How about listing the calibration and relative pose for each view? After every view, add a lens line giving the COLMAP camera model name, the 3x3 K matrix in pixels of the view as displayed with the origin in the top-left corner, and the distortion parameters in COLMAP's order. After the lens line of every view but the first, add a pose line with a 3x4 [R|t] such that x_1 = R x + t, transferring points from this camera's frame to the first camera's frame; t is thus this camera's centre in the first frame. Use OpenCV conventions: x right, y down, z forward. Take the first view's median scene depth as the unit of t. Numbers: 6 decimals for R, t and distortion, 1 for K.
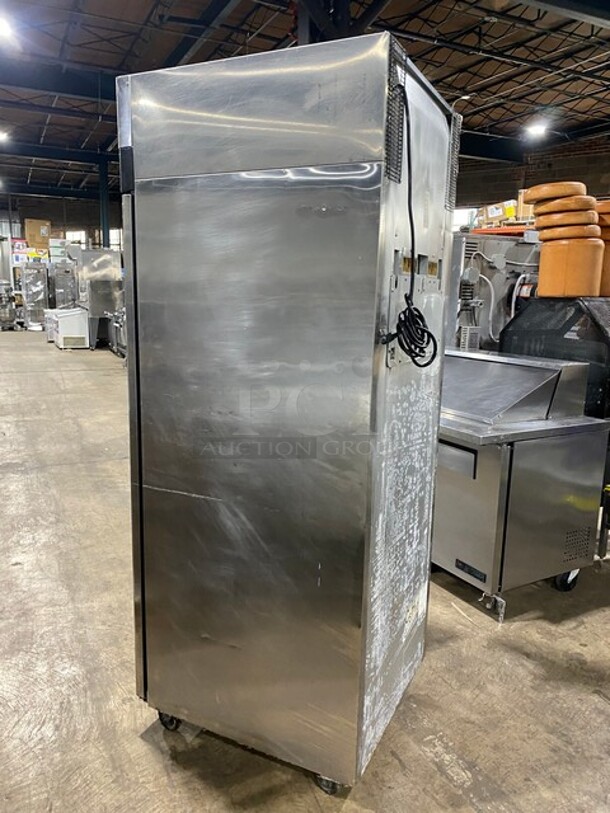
lens RADIAL K [[619.6, 0, 301.0], [0, 619.6, 408.0], [0, 0, 1]] dist [-0.006412, 0.003760]
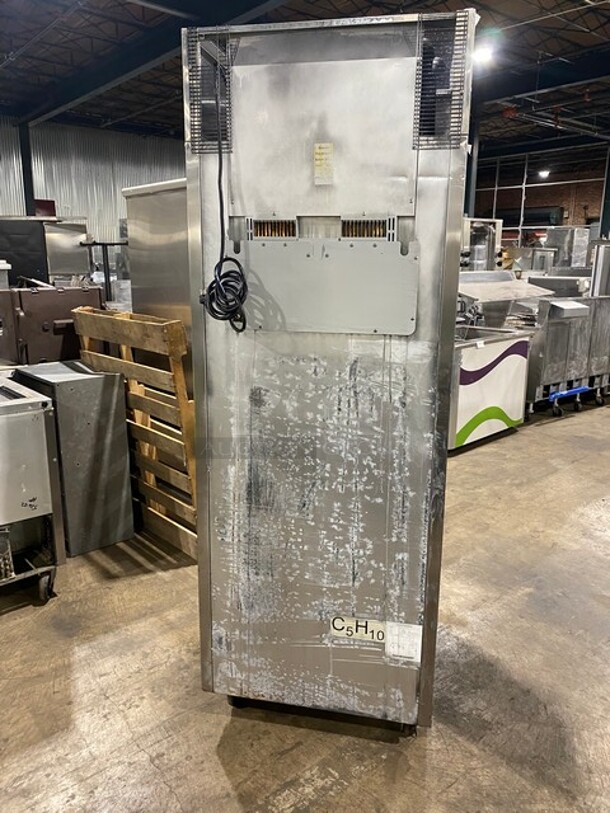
lens RADIAL K [[619.6, 0, 301.0], [0, 619.6, 408.0], [0, 0, 1]] dist [-0.006412, 0.003760]
pose [[0.253993, 0.215063, -0.942993, 0.928068], [-0.185205, 0.967739, 0.170822, -0.106087], [0.949308, 0.131259, 0.285630, 0.655532]]
